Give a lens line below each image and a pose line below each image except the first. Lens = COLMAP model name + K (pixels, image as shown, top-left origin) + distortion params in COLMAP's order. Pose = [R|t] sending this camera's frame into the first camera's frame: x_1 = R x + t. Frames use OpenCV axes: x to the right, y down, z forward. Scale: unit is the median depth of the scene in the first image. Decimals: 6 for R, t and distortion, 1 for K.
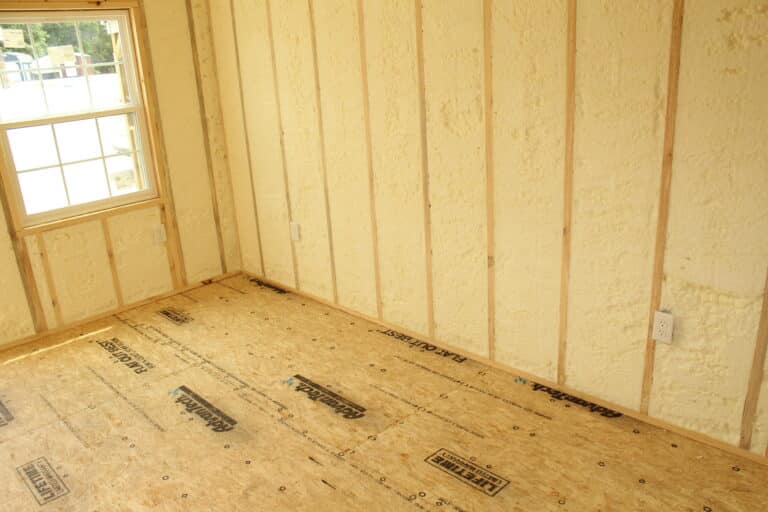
lens RADIAL K [[644.2, 0, 382.5], [0, 644.2, 275.7], [0, 0, 1]] dist [-0.172152, 0.150414]
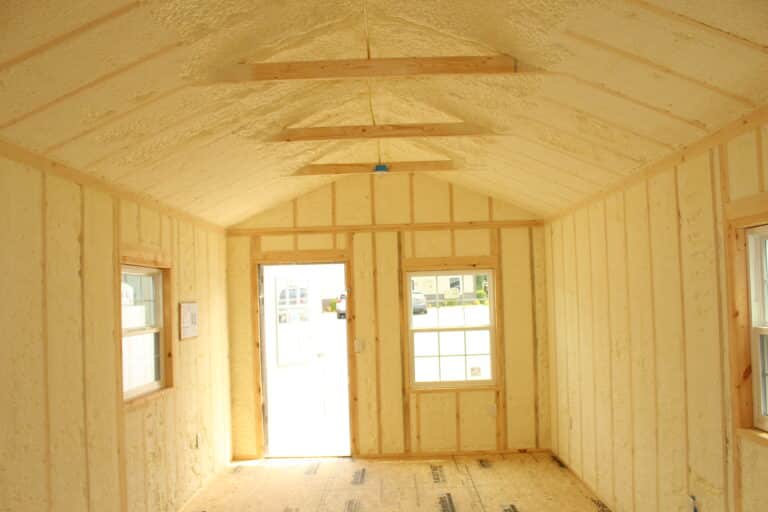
lens RADIAL K [[644.2, 0, 382.5], [0, 644.2, 275.7], [0, 0, 1]] dist [-0.172152, 0.150414]
pose [[0.708206, 0.017859, -0.705780, 0.564000], [-0.251622, 0.940418, -0.228691, 0.049898], [0.659644, 0.339550, 0.670504, -0.321117]]
